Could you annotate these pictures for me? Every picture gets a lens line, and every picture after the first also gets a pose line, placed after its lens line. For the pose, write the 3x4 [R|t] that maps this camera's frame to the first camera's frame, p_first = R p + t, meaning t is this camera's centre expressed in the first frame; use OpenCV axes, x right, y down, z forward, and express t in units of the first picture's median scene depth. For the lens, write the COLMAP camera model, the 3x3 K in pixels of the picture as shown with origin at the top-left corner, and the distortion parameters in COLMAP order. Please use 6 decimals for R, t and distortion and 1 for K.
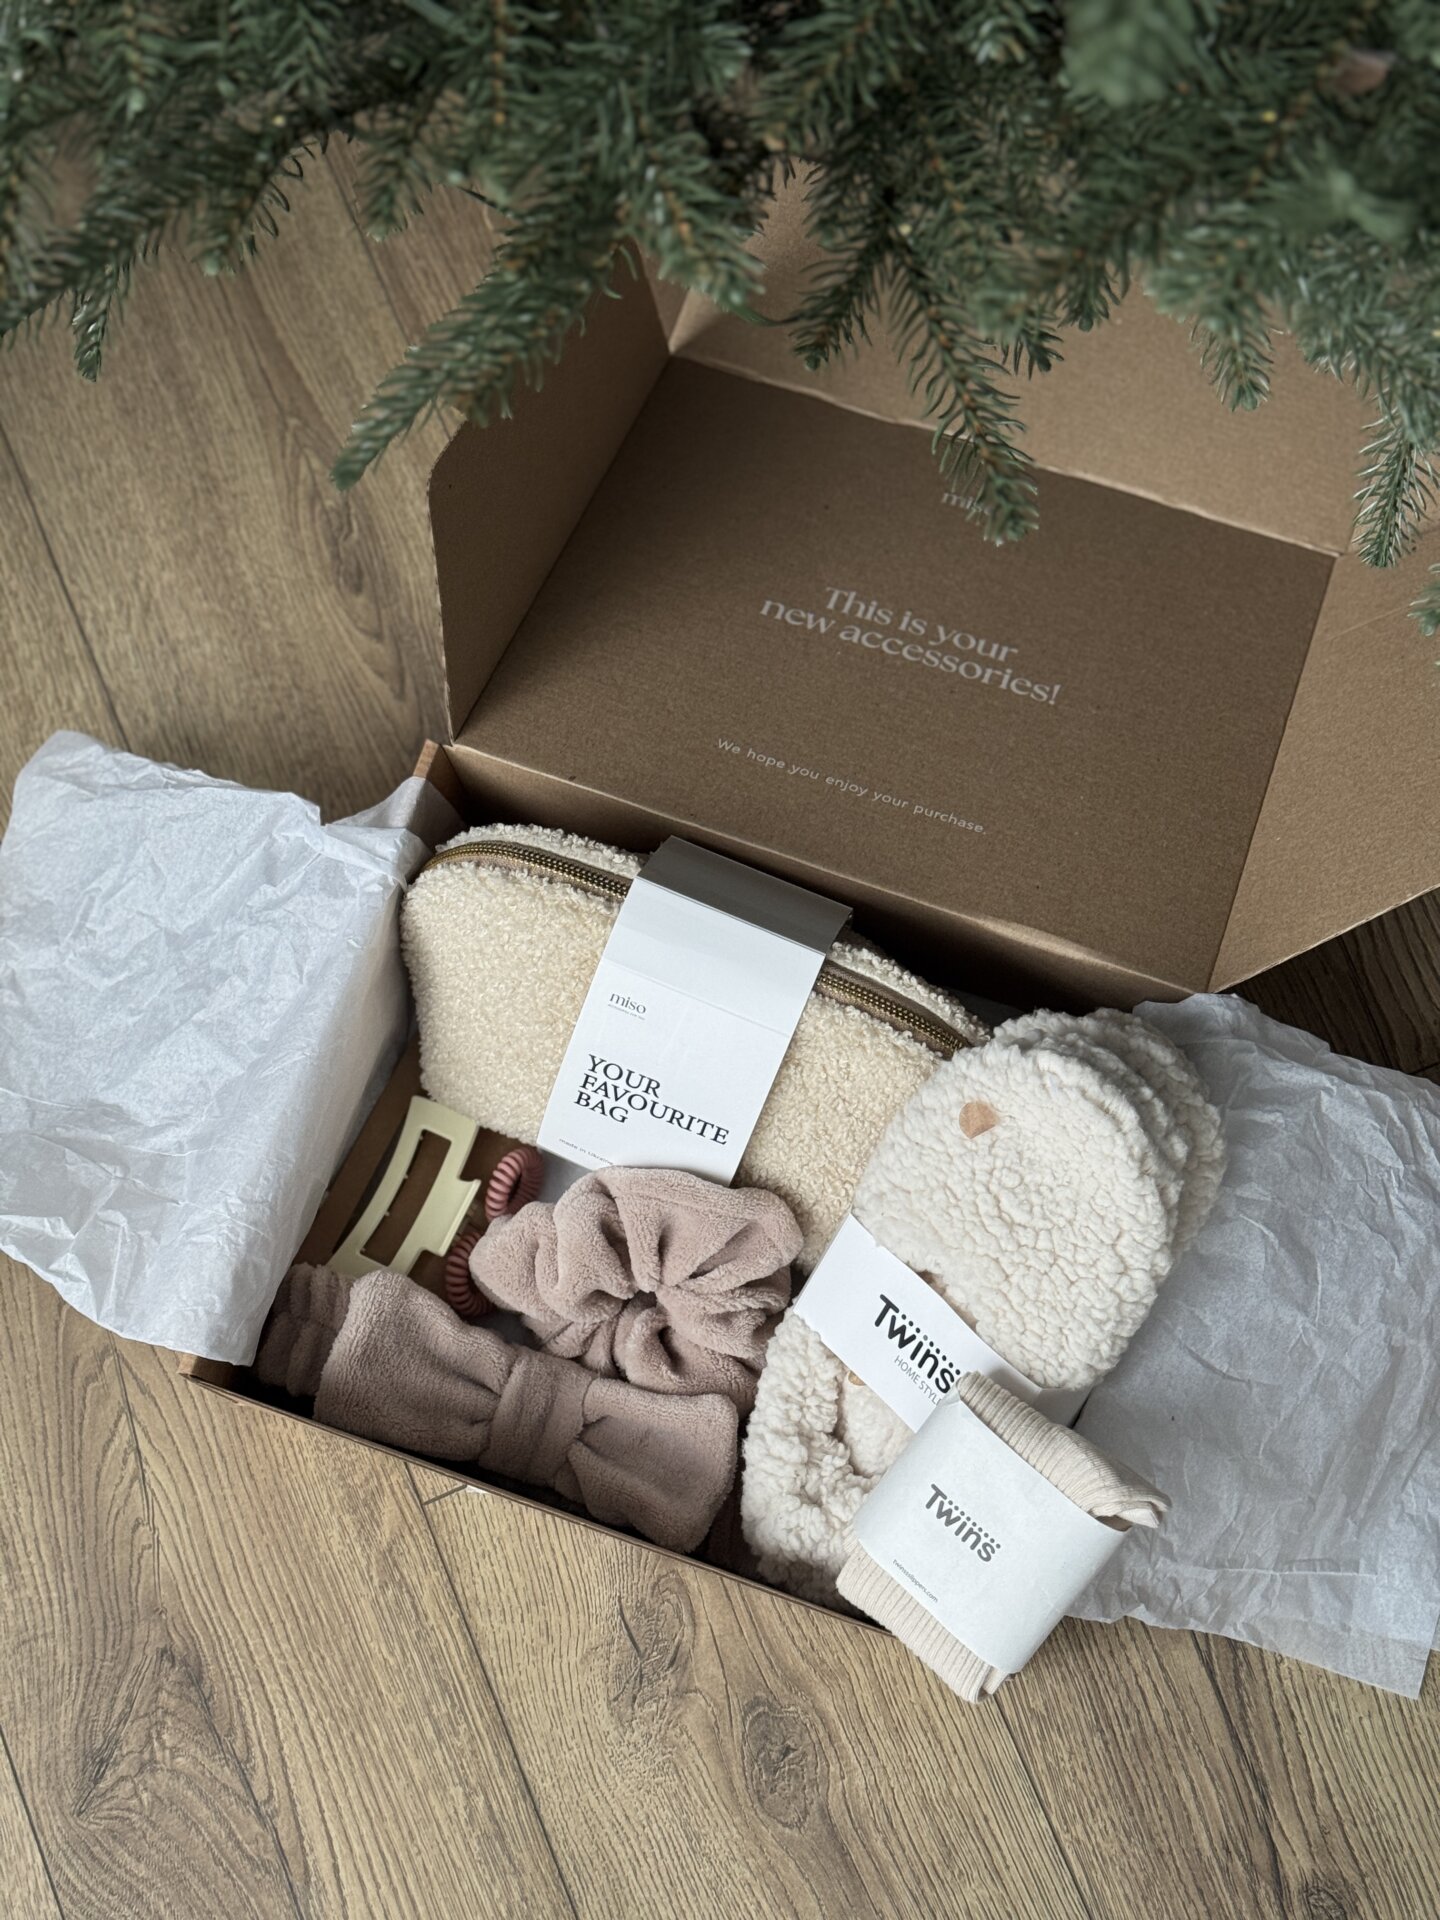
lens RADIAL K [[2711.4, 0, 735.7], [0, 2711.4, 965.5], [0, 0, 1]] dist [0.211853, -0.518023]
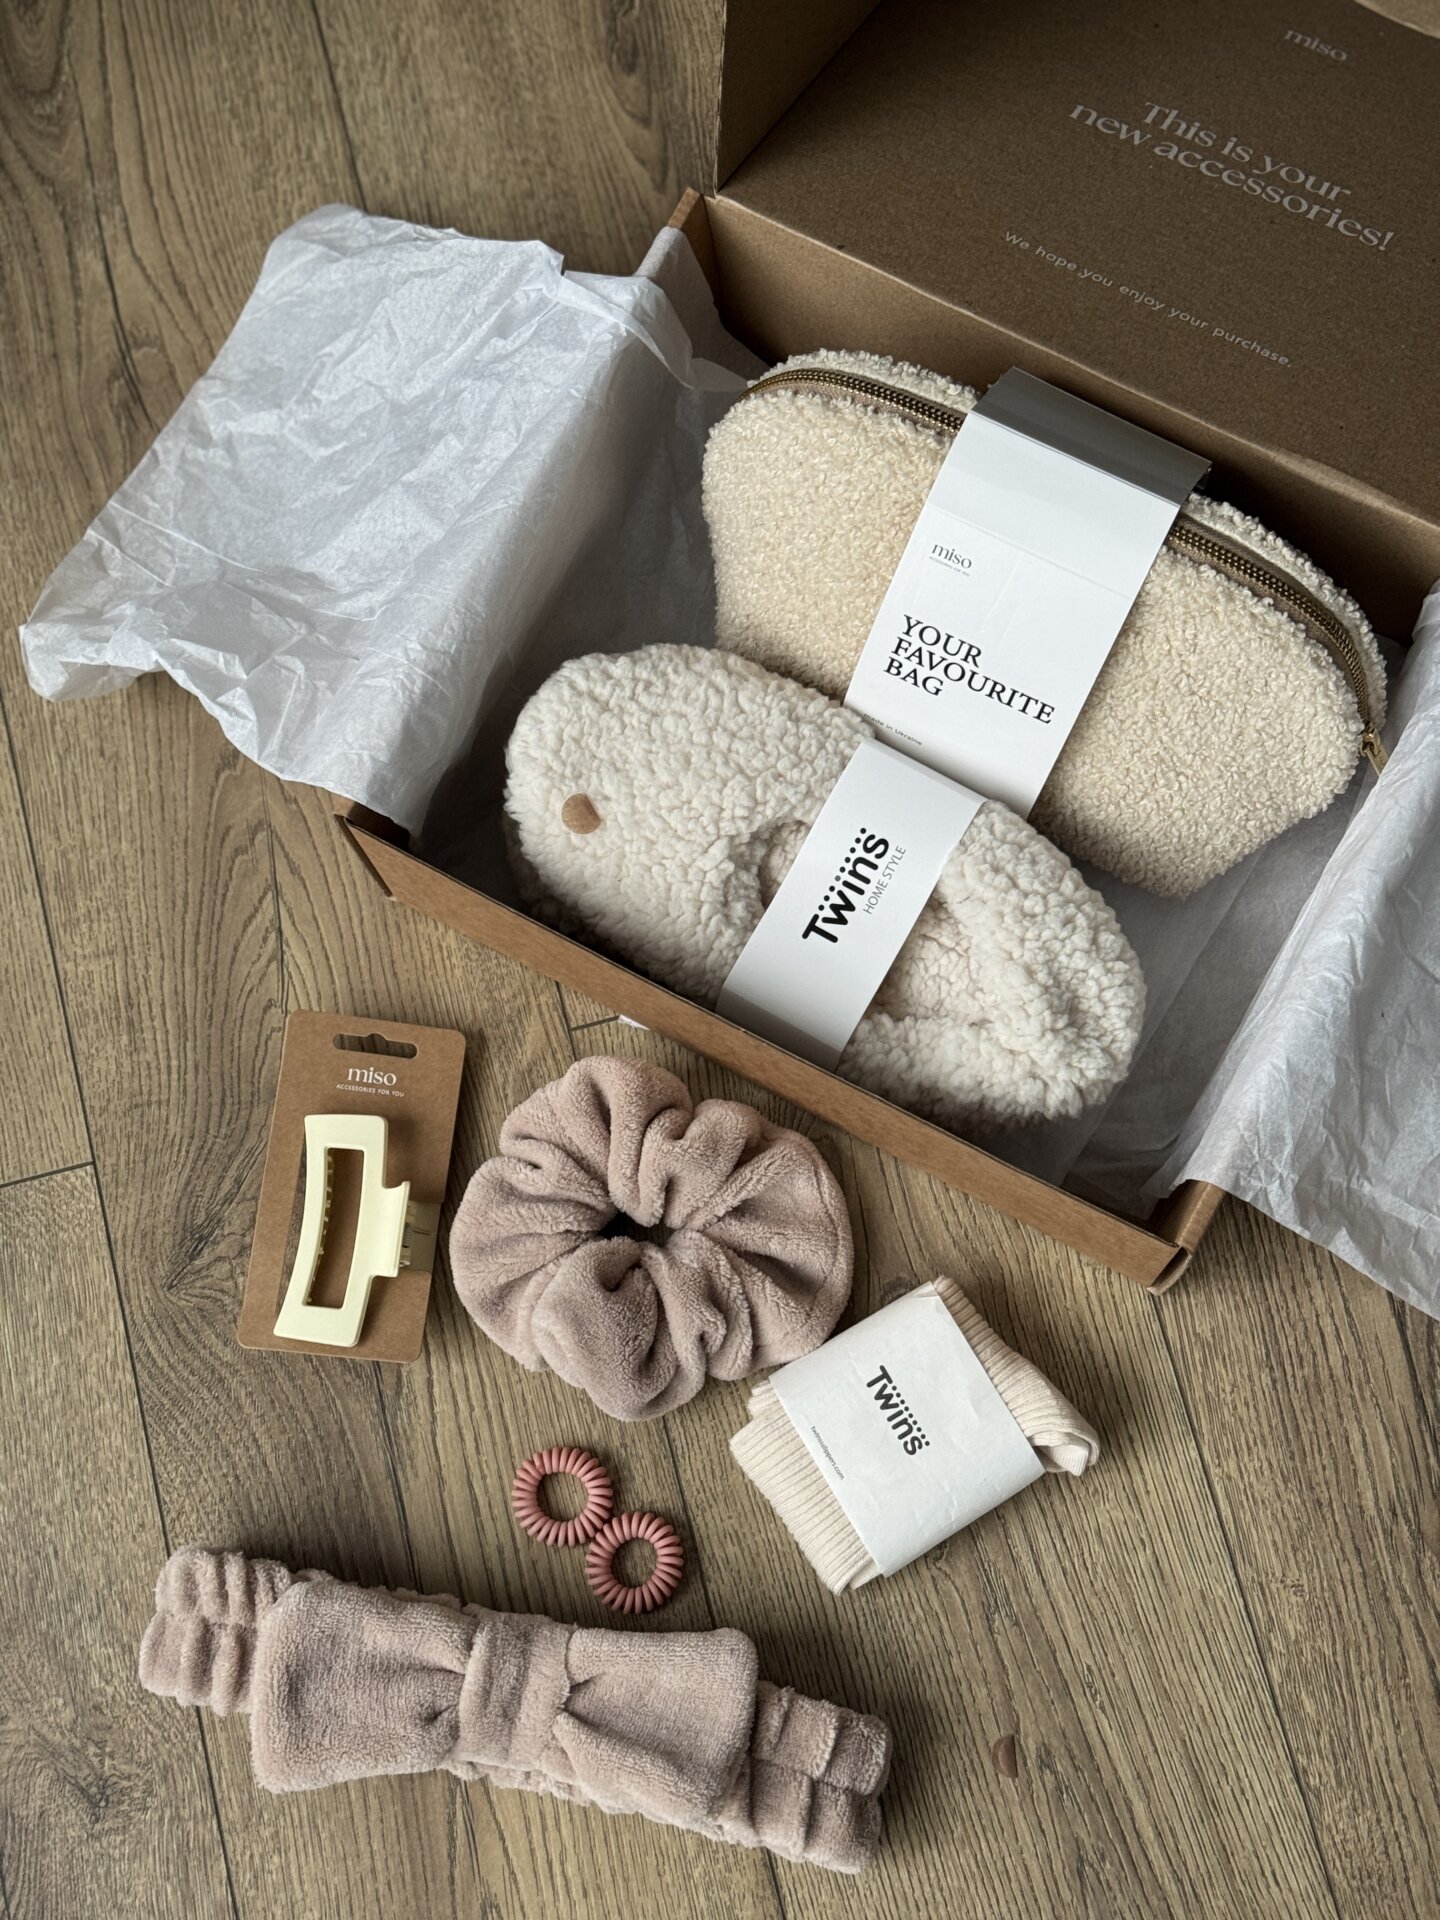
lens RADIAL K [[2725.3, 0, 729.3], [0, 2725.3, 948.2], [0, 0, 1]] dist [0.207218, -0.493379]
pose [[0.988168, 0.139394, -0.063984, -0.005408], [-0.138328, 0.990168, 0.020824, 0.145924], [0.066258, -0.011727, 0.997734, 0.079026]]
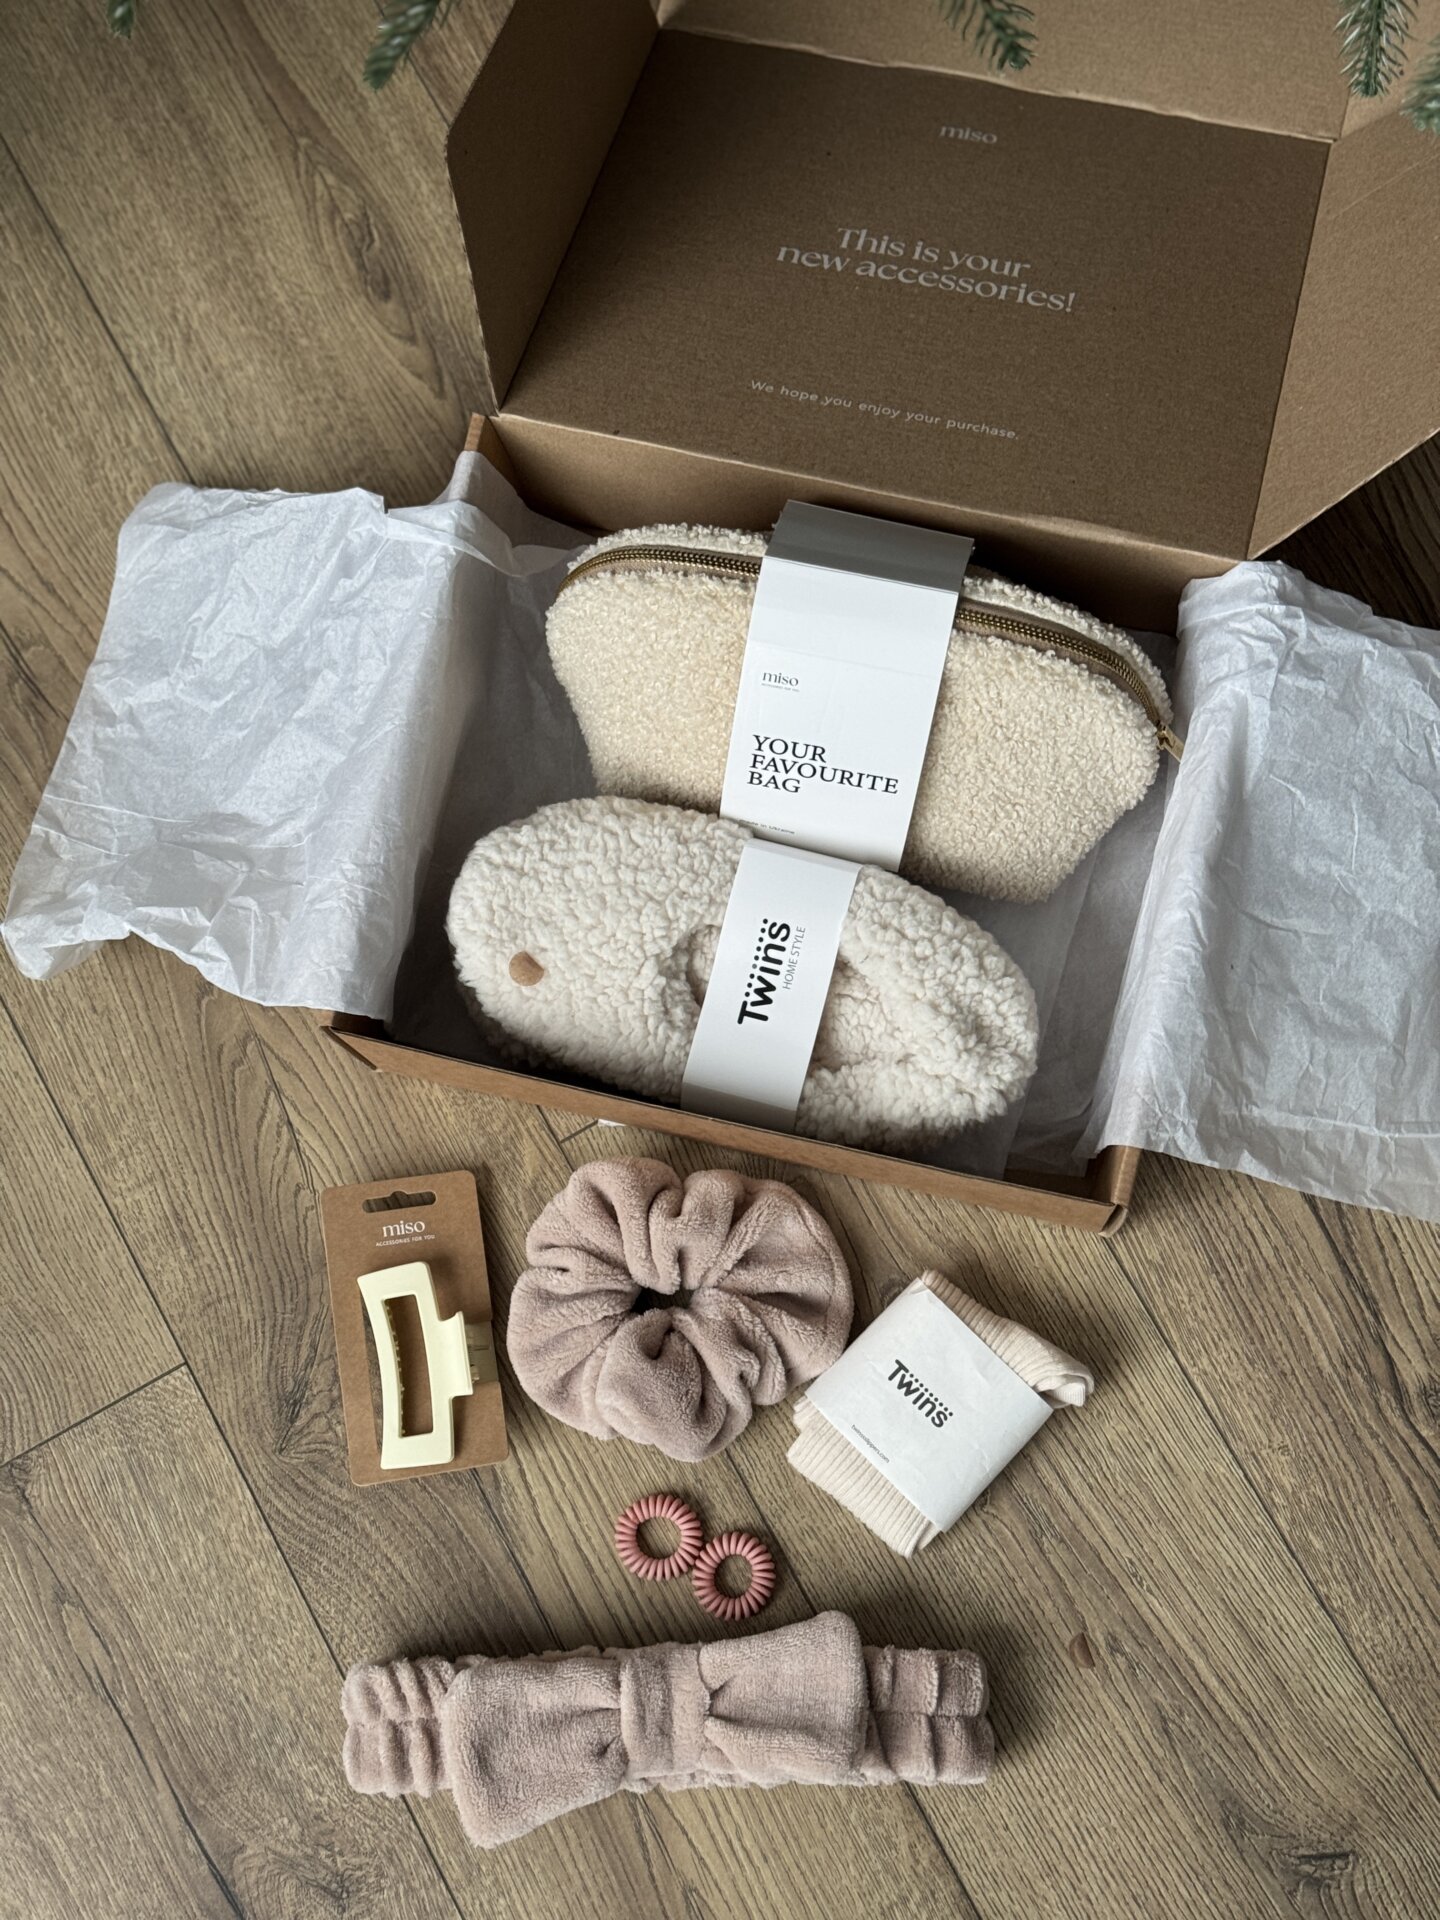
lens RADIAL K [[2721.3, 0, 723.6], [0, 2721.3, 976.0], [0, 0, 1]] dist [0.194577, -0.400392]
pose [[0.992917, -0.115488, -0.027912, -0.013800], [0.116914, 0.991539, 0.056406, 0.081774], [0.021162, -0.059270, 0.998018, -0.057591]]
